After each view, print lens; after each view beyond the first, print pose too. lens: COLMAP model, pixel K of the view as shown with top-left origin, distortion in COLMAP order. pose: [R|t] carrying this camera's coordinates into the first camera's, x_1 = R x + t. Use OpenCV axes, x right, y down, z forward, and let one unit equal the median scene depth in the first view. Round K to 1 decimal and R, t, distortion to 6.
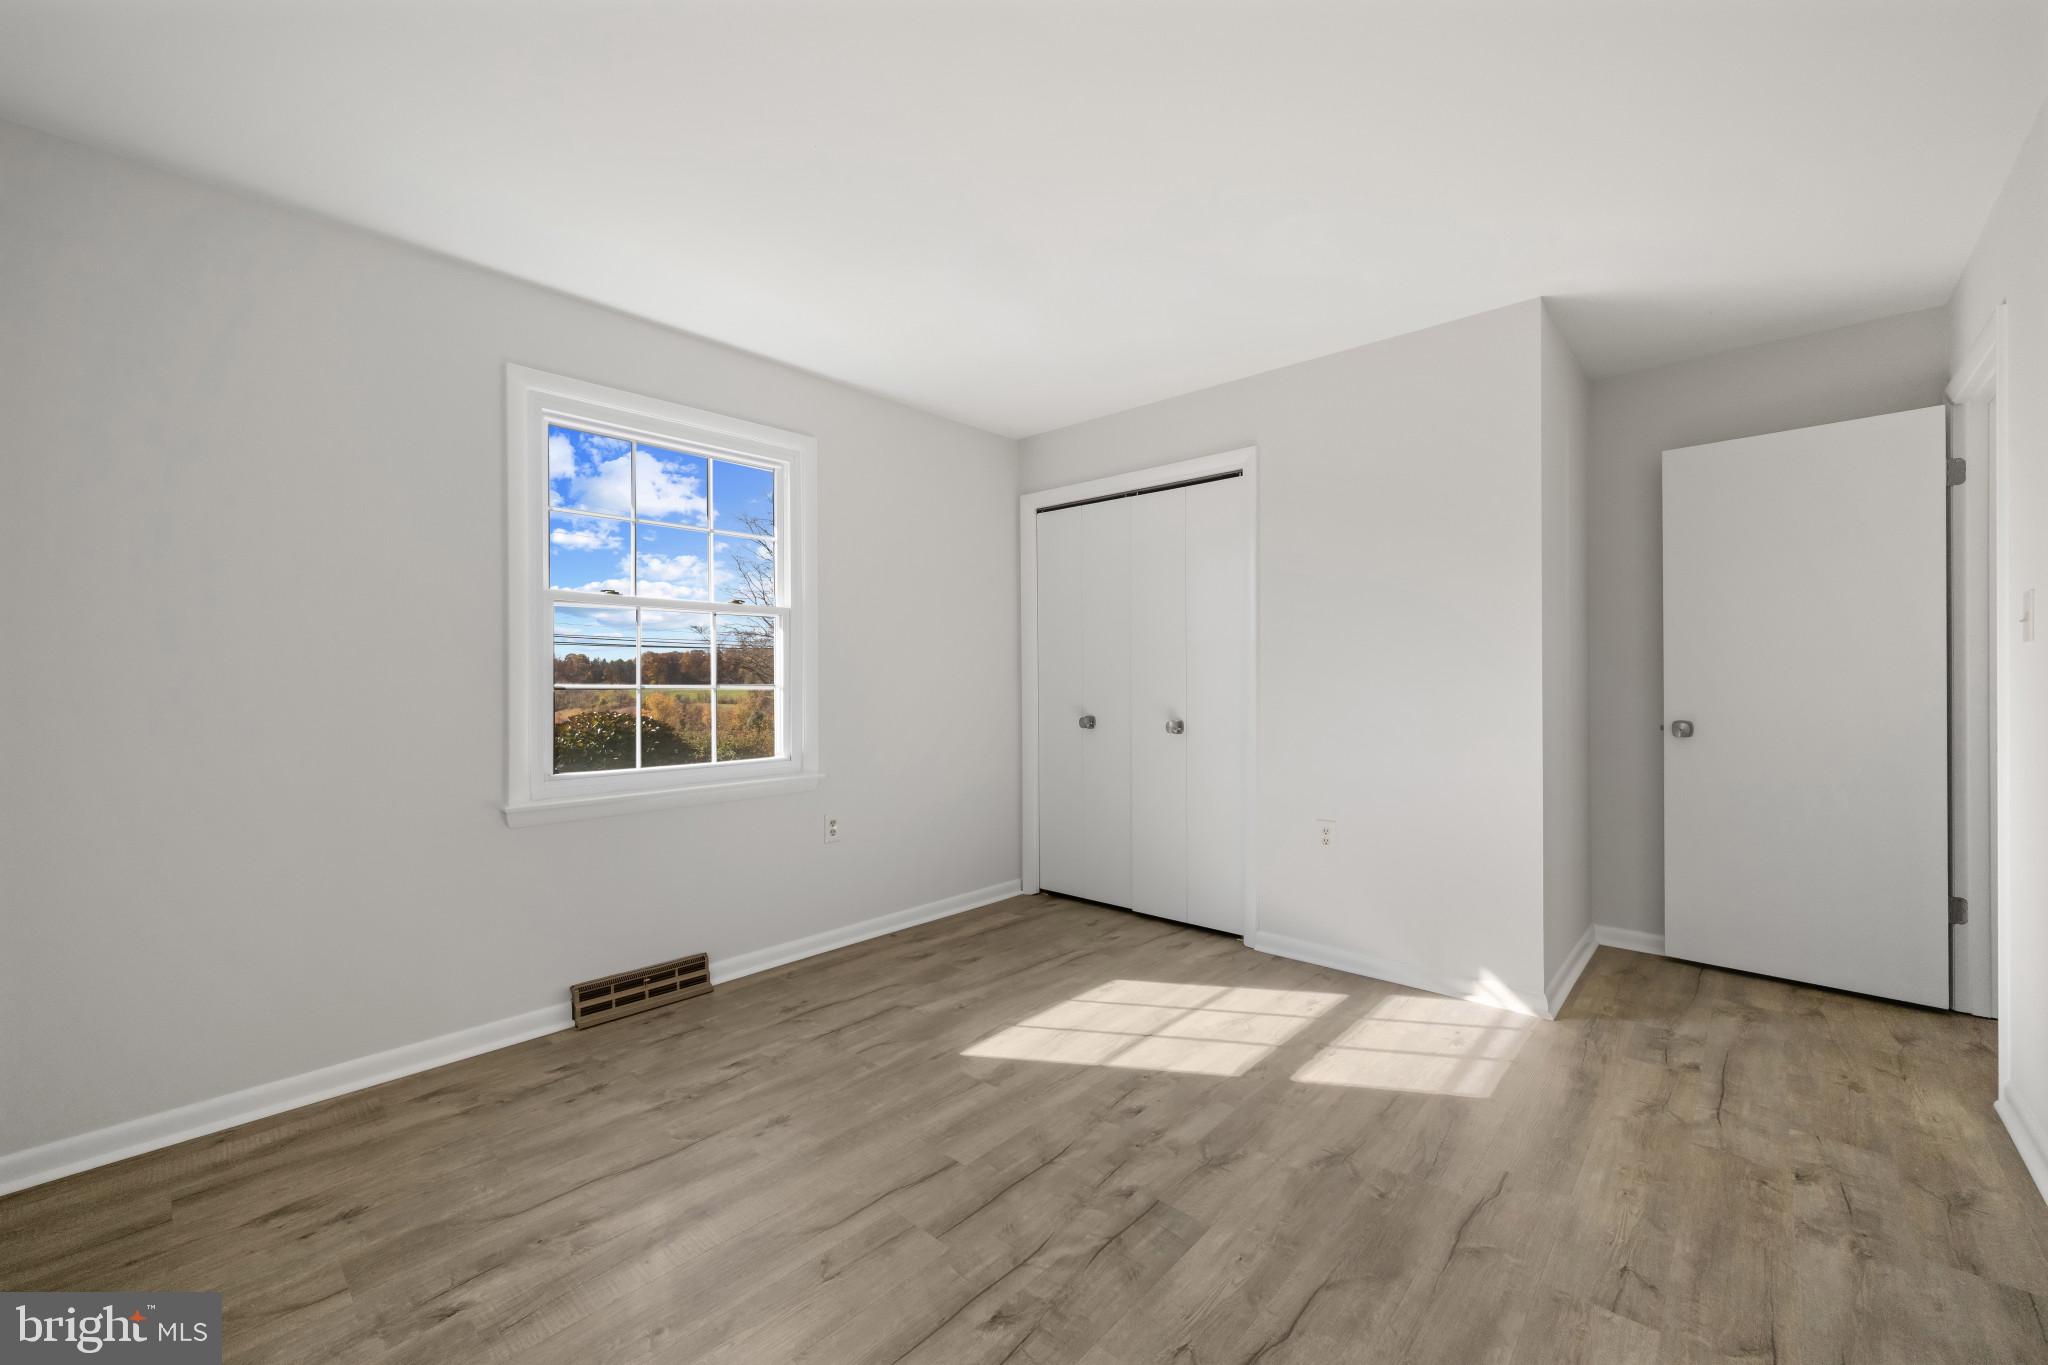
lens RADIAL K [[791.5, 0, 1034.2], [0, 791.5, 660.6], [0, 0, 1]] dist [0.015986, -0.000186]
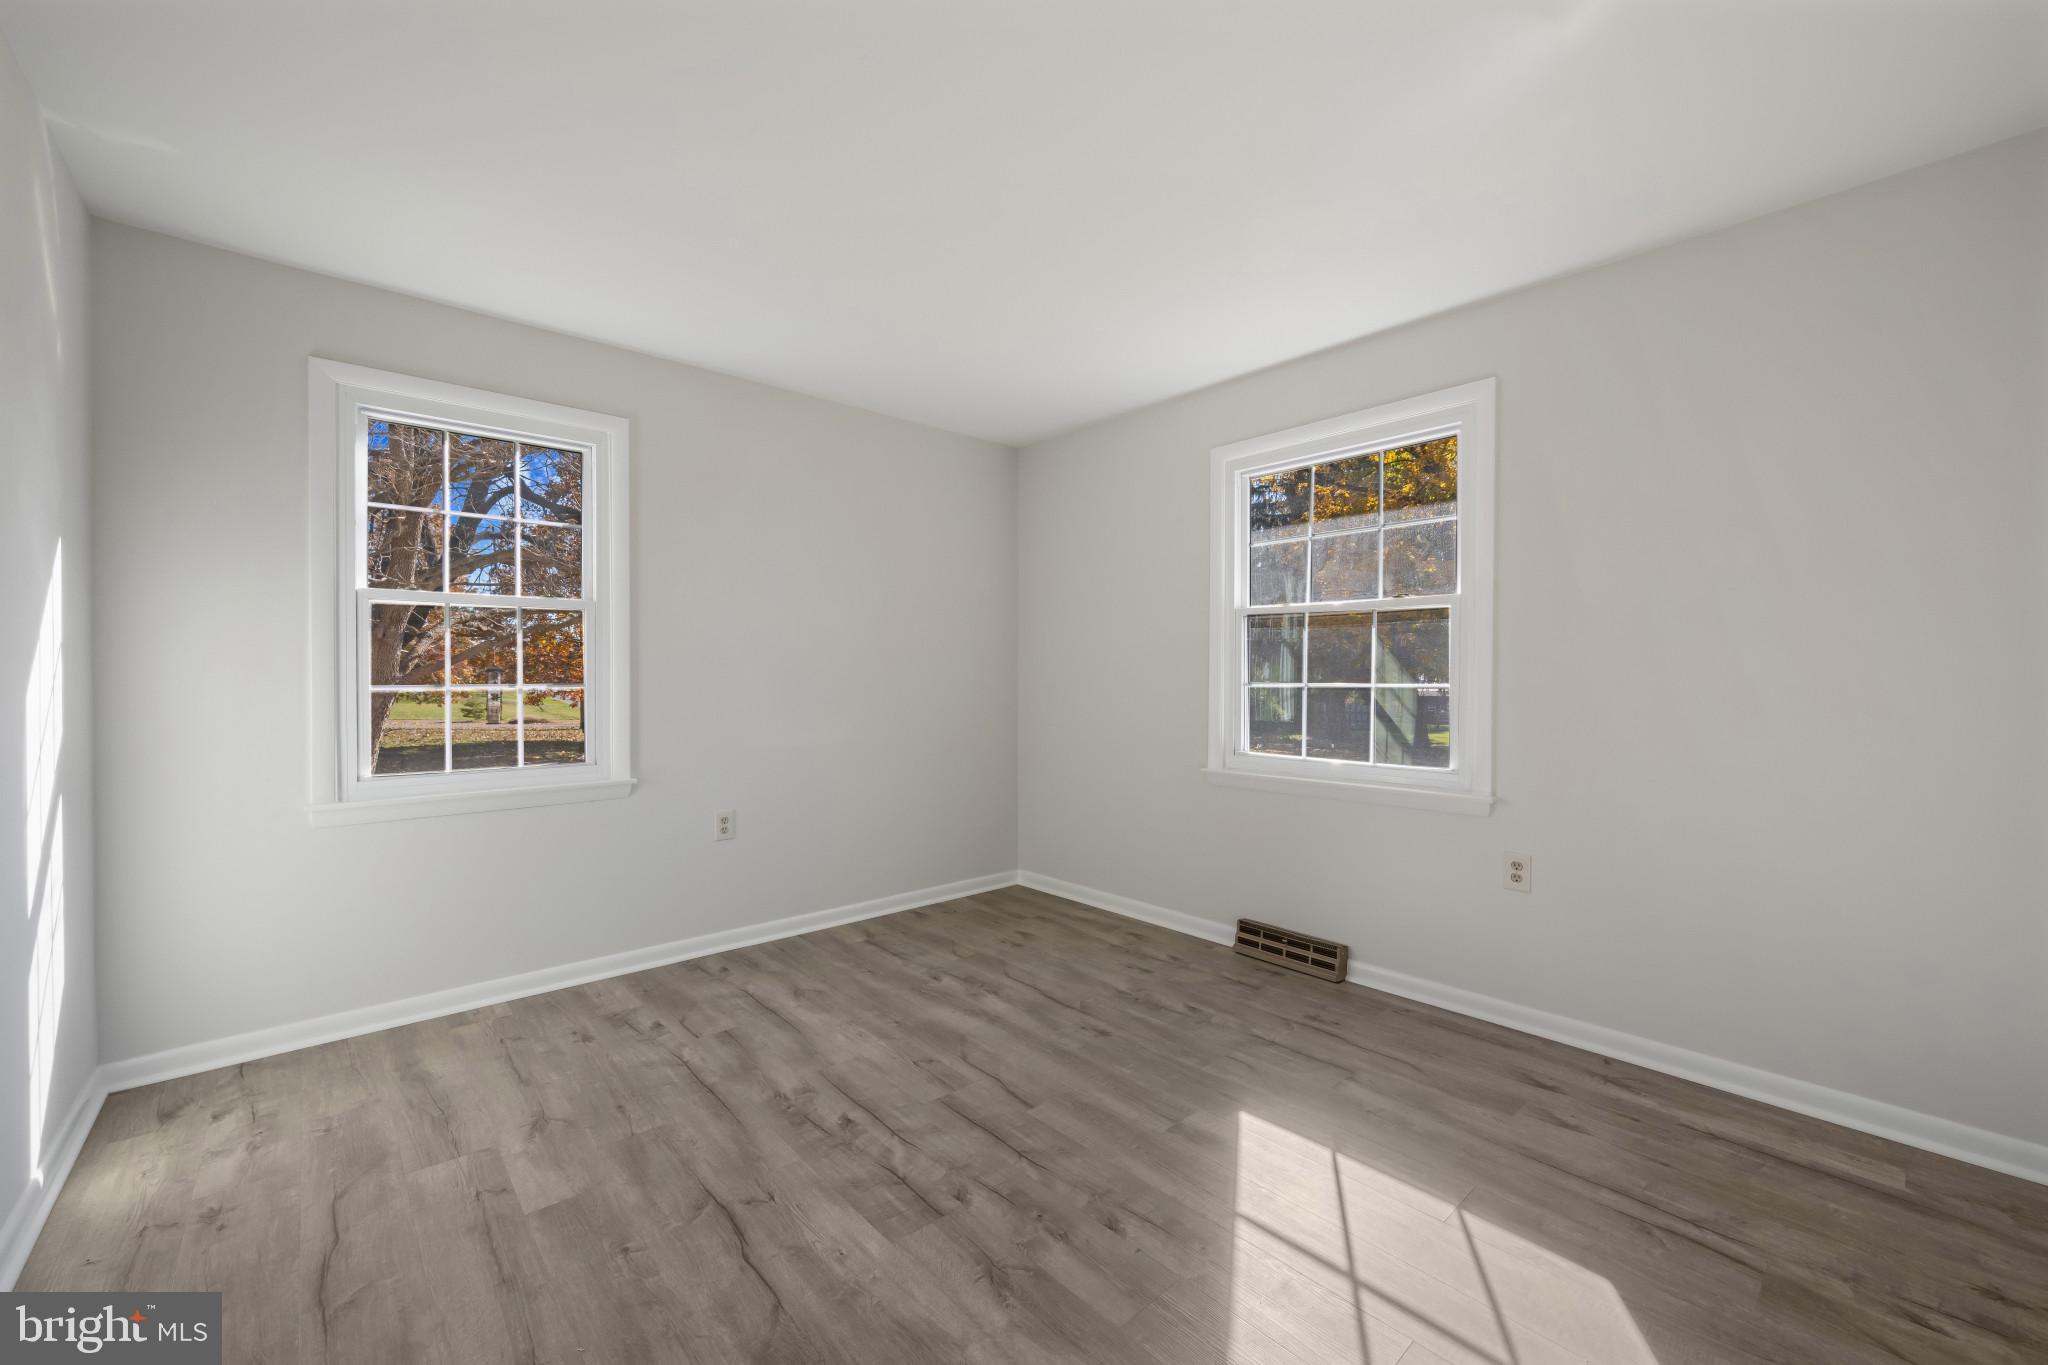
lens RADIAL K [[817.1, 0, 1027.9], [0, 817.1, 684.3], [0, 0, 1]] dist [0.016932, 0.000012]
pose [[-0.101568, 0.008508, -0.994792, 0.945748], [0.027601, 0.999603, 0.005731, 0.025840], [0.994446, -0.026875, -0.101763, 1.020207]]
